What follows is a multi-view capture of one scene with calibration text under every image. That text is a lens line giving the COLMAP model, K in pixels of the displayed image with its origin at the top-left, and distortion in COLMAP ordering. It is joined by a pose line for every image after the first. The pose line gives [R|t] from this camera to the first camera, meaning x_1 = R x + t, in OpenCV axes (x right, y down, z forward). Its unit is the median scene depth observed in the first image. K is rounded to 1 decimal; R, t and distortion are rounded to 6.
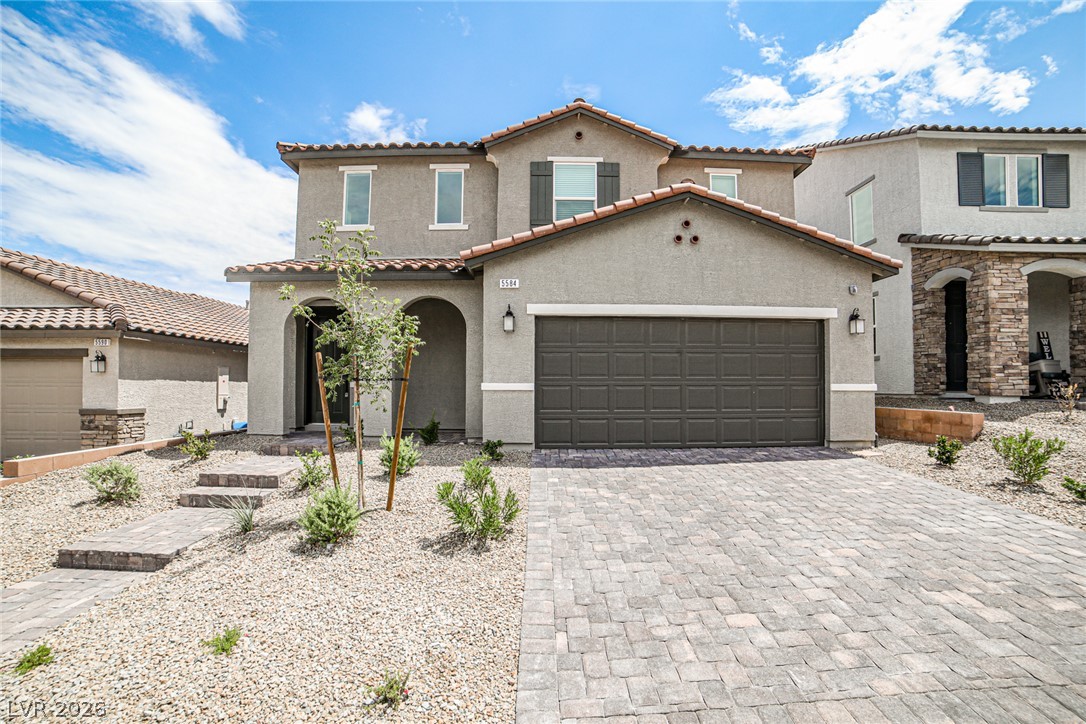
lens RADIAL K [[434.0, 0, 542.4], [0, 434.0, 375.6], [0, 0, 1]] dist [-0.089869, 0.026256]
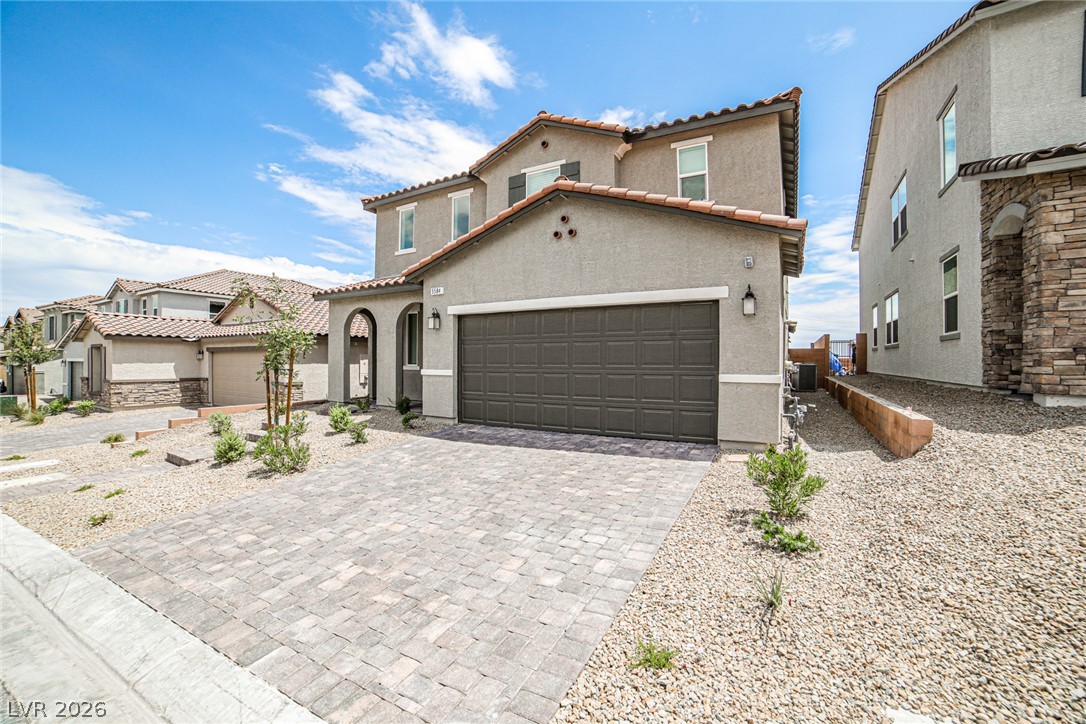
lens RADIAL K [[429.5, 0, 543.0], [0, 429.5, 362.0], [0, 0, 1]] dist [-0.091177, 0.028756]
pose [[0.879338, -0.001820, -0.476194, 0.695721], [0.001445, 0.999998, -0.001154, -0.003682], [0.476196, 0.000327, 0.879339, 0.048121]]
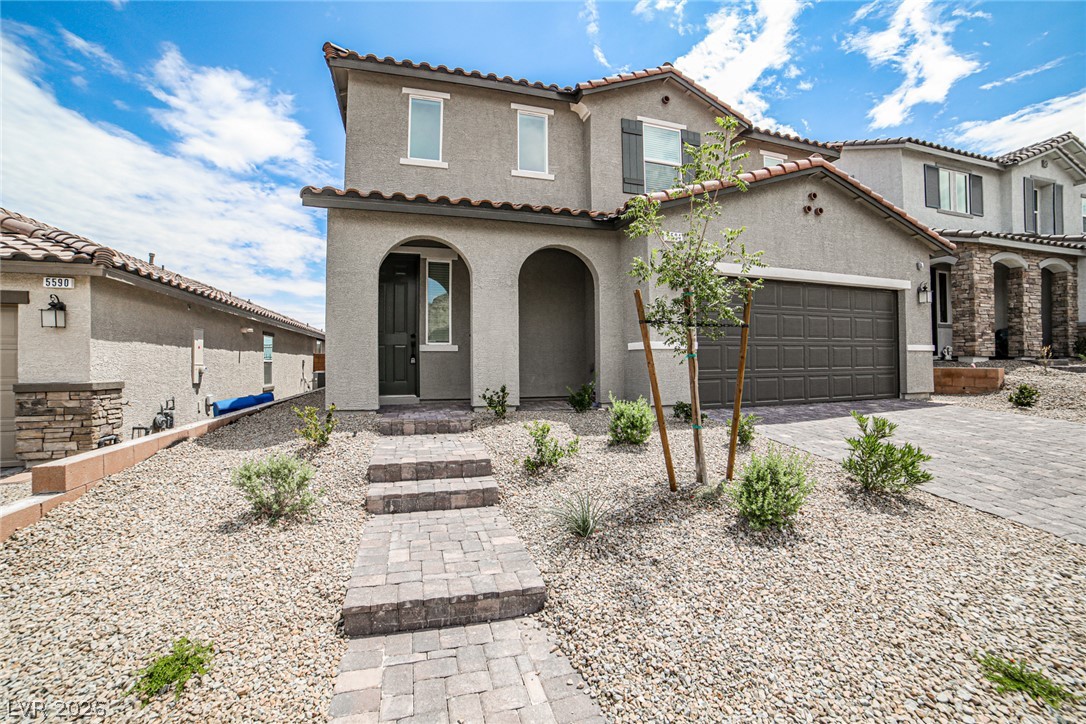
lens RADIAL K [[417.4, 0, 540.5], [0, 417.4, 353.4], [0, 0, 1]] dist [-0.087694, 0.025897]
pose [[0.962919, -0.001883, 0.269783, -0.532319], [0.000791, 0.999991, 0.004155, 0.033977], [-0.269788, -0.003787, 0.962912, 0.185412]]
